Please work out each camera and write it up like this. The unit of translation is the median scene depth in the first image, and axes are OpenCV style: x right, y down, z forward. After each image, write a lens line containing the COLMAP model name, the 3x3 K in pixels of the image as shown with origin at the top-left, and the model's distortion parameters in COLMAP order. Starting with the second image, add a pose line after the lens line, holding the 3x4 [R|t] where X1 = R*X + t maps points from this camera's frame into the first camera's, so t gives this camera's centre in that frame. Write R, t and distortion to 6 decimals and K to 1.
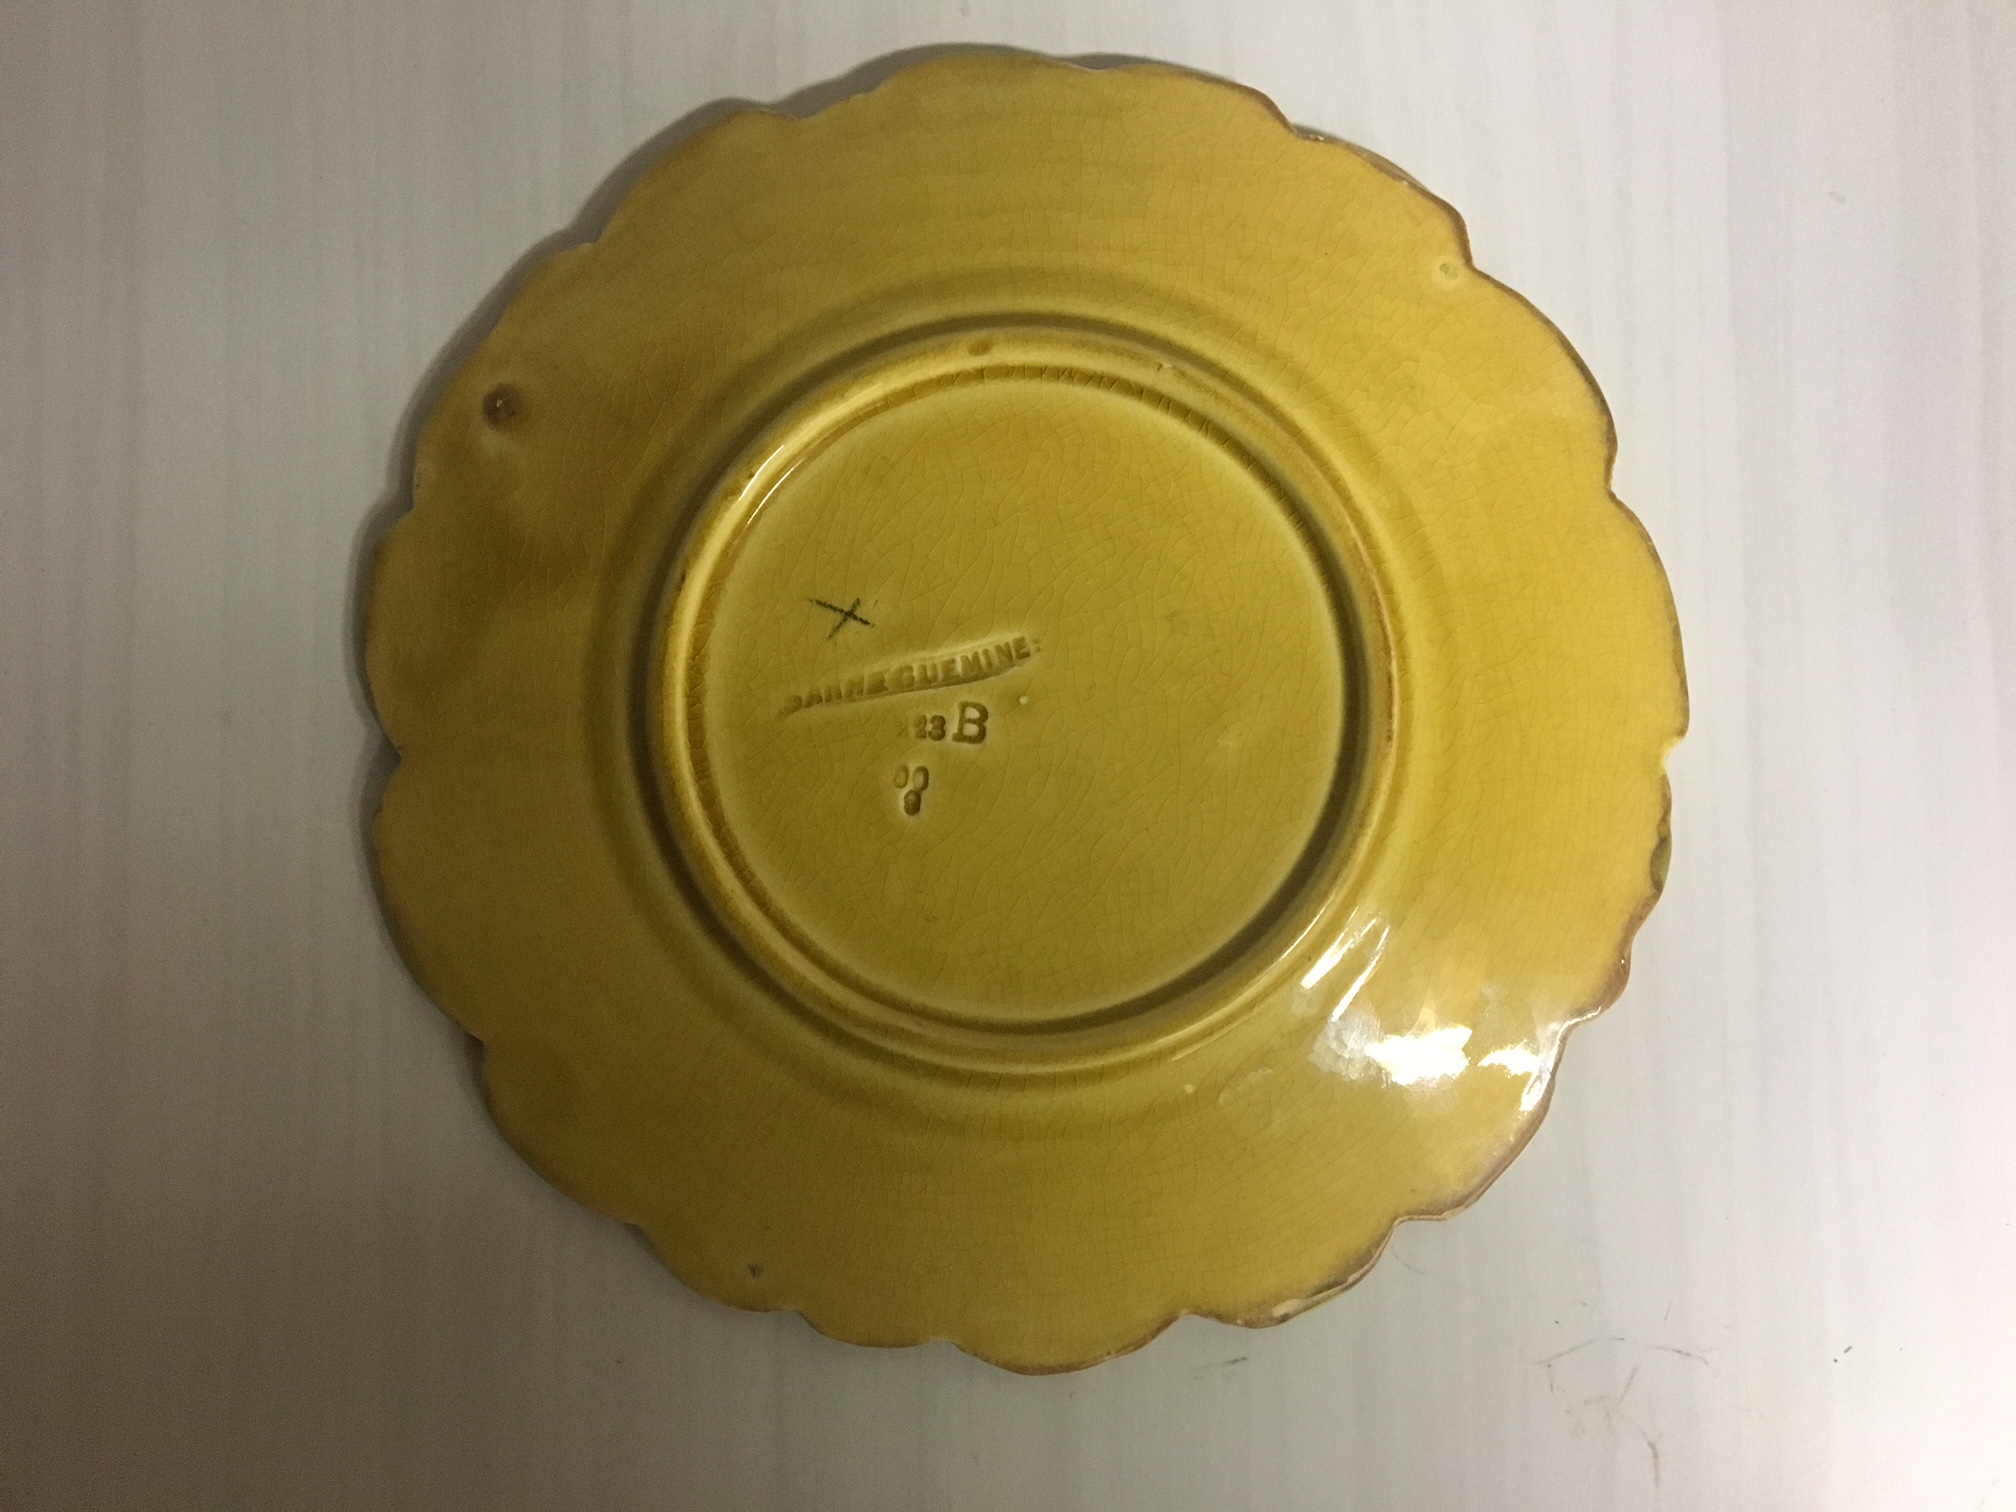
lens RADIAL K [[1705.3, 0, 1008.0], [0, 1705.3, 756.0], [0, 0, 1]] dist [0.141947, 0.000028]
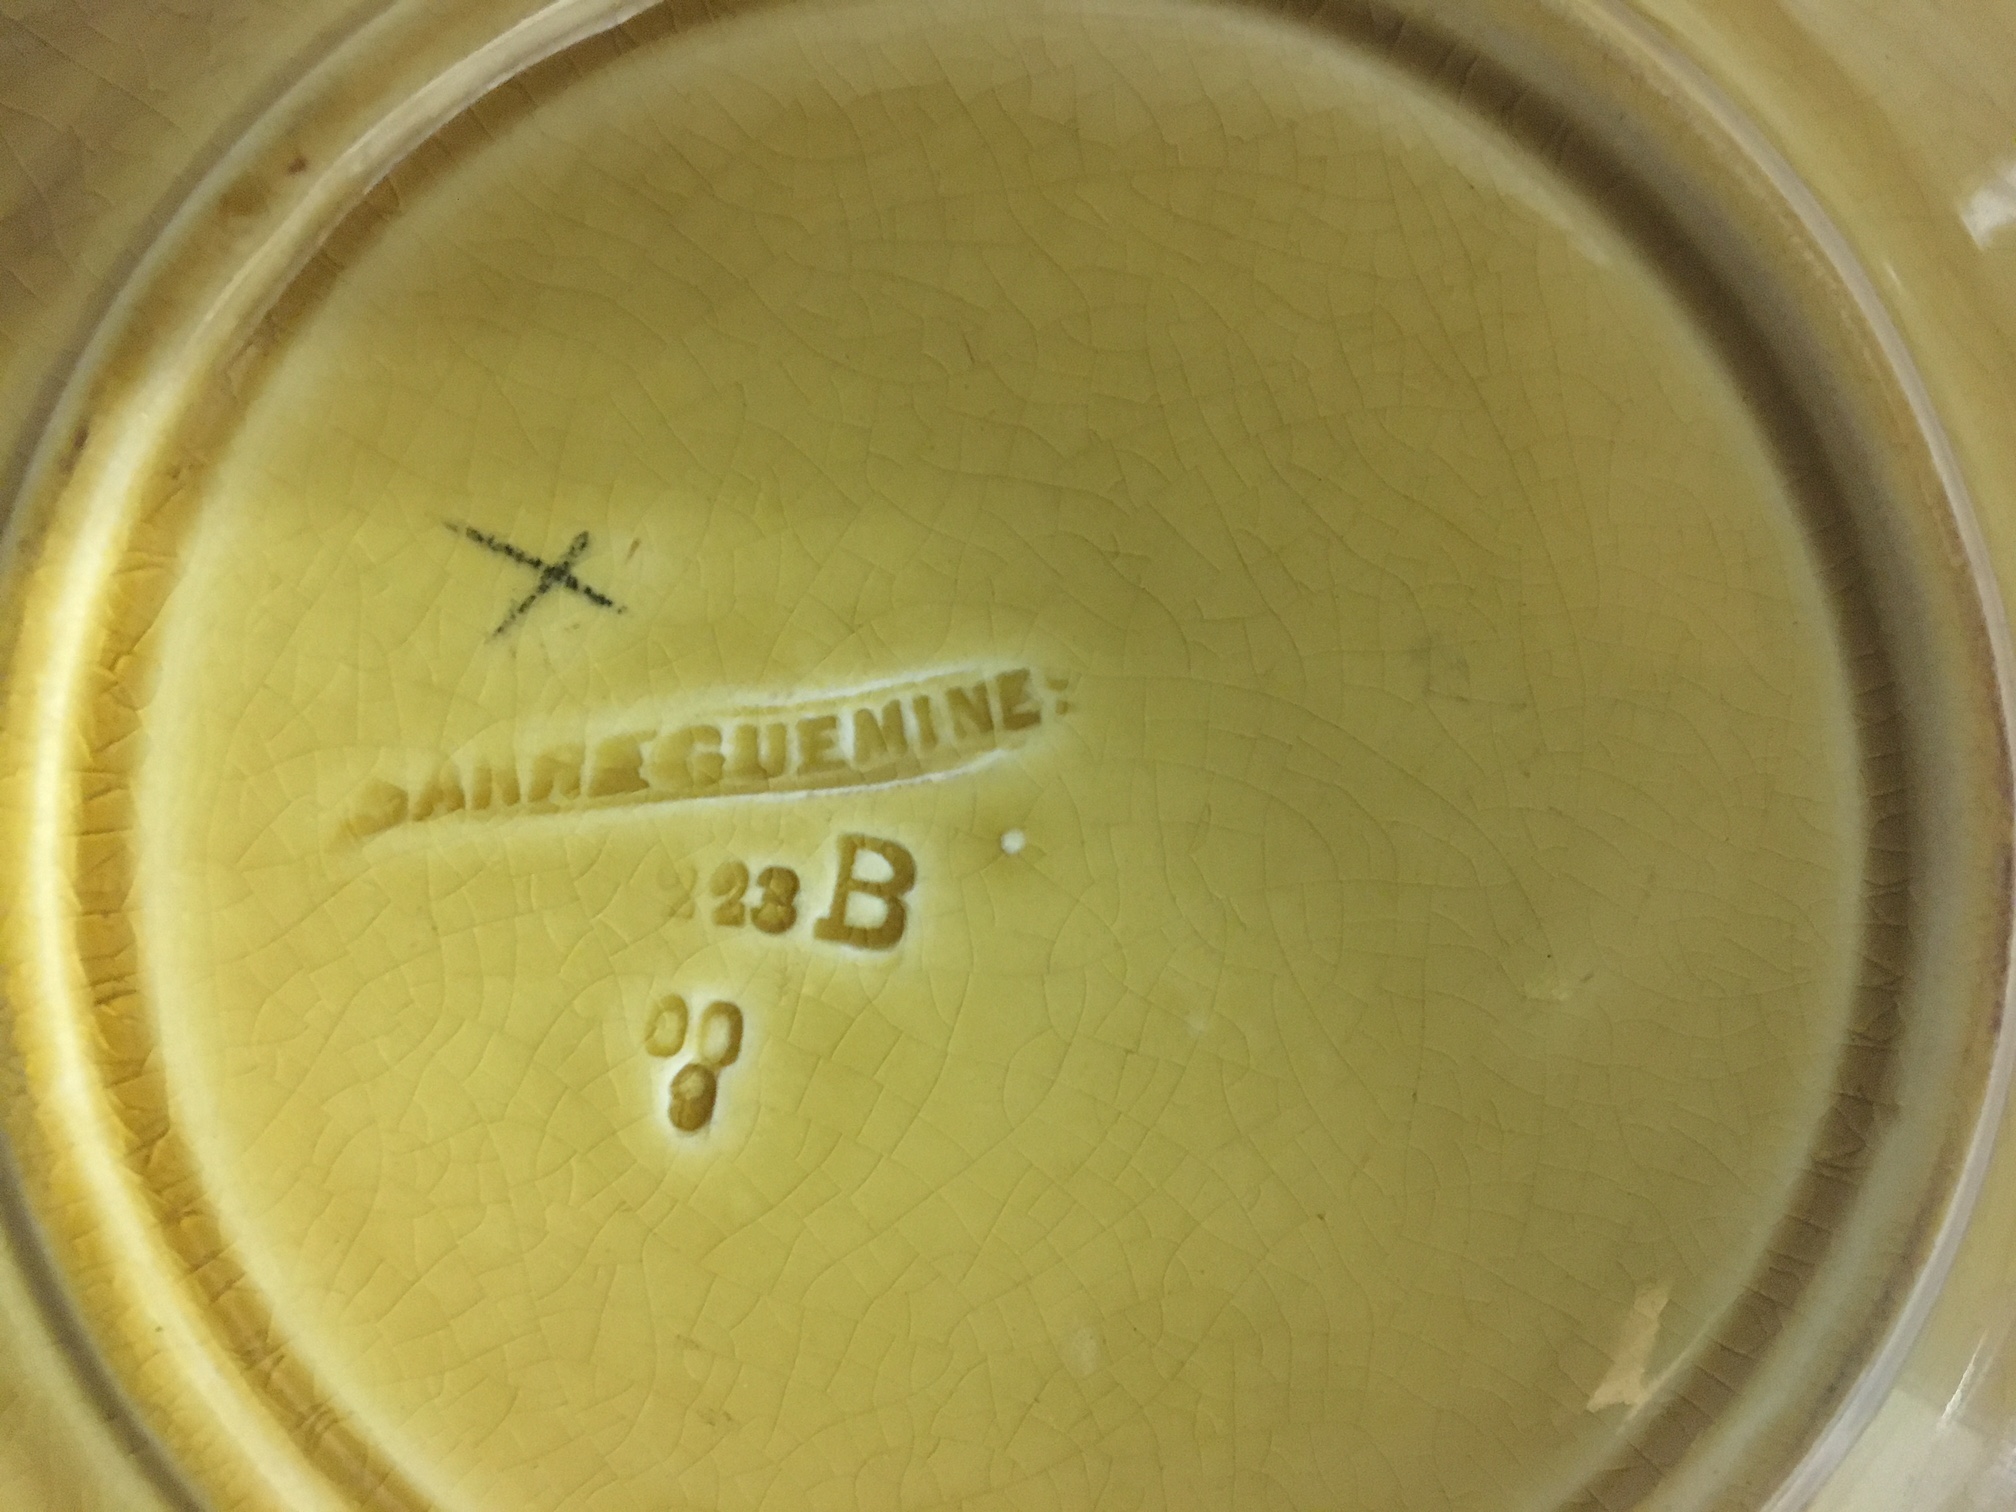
lens RADIAL K [[2128.4, 0, 1008.0], [0, 2128.4, 756.0], [0, 0, 1]] dist [0.125044, -0.367019]
pose [[0.996429, 0.072458, 0.043358, -0.013585], [-0.073217, 0.997185, 0.016181, -0.058566], [-0.042063, -0.019297, 0.998929, 0.537638]]
